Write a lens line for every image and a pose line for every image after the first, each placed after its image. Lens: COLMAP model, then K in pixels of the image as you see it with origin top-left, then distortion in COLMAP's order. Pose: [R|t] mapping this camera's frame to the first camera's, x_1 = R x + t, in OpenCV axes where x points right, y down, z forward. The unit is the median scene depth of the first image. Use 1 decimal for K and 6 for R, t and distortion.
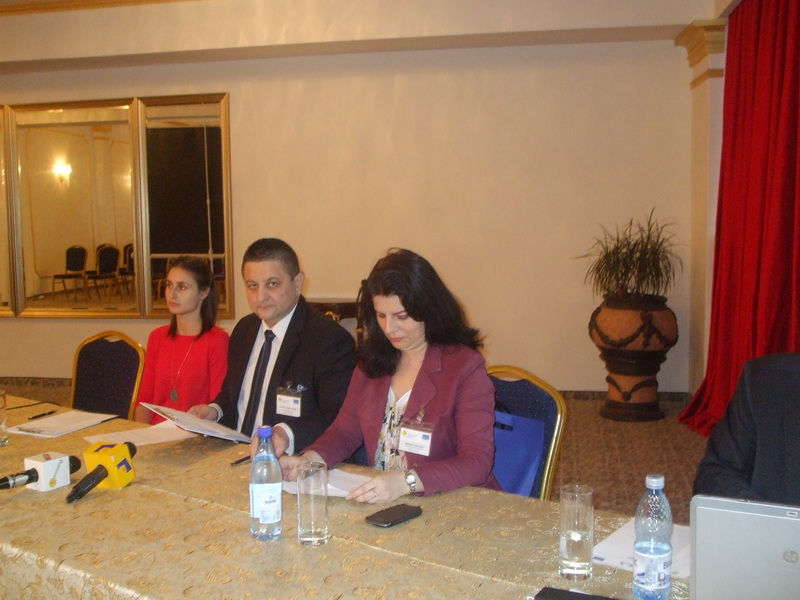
lens RADIAL K [[895.7, 0, 400.0], [0, 895.7, 300.0], [0, 0, 1]] dist [-0.140252, 0.212364]
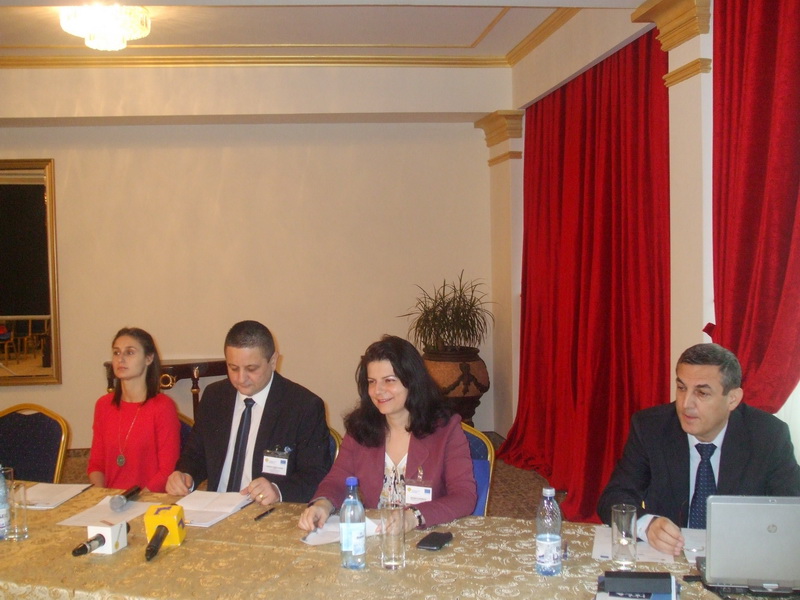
lens RADIAL K [[895.7, 0, 400.0], [0, 895.7, 300.0], [0, 0, 1]] dist [-0.140252, 0.212364]
pose [[0.956216, -0.019523, 0.292010, -0.131864], [0.035238, 0.998194, -0.048656, -0.013634], [-0.290533, 0.056816, 0.955177, -0.071137]]
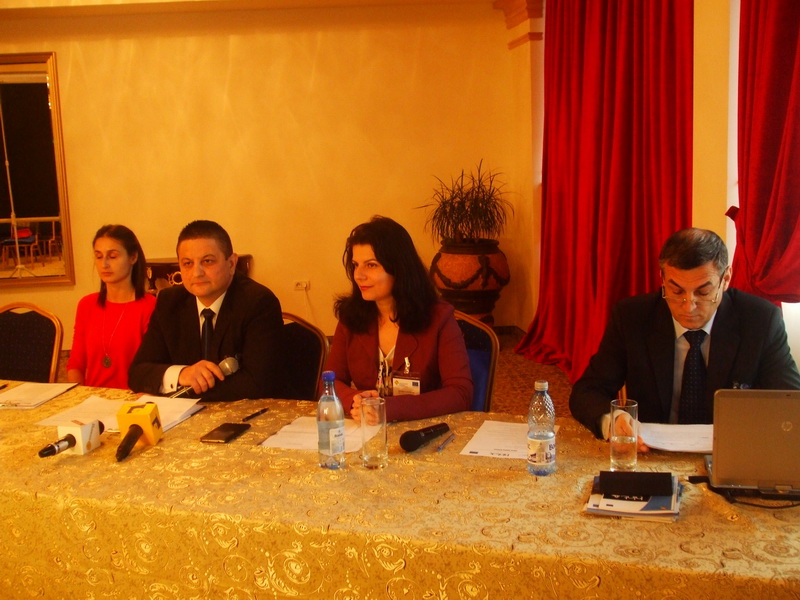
lens RADIAL K [[895.7, 0, 400.0], [0, 895.7, 300.0], [0, 0, 1]] dist [-0.140252, 0.212364]
pose [[0.965933, -0.063782, 0.250809, -0.101888], [0.049330, 0.996762, 0.063499, -0.006556], [-0.254047, -0.048963, 0.965952, -0.044568]]
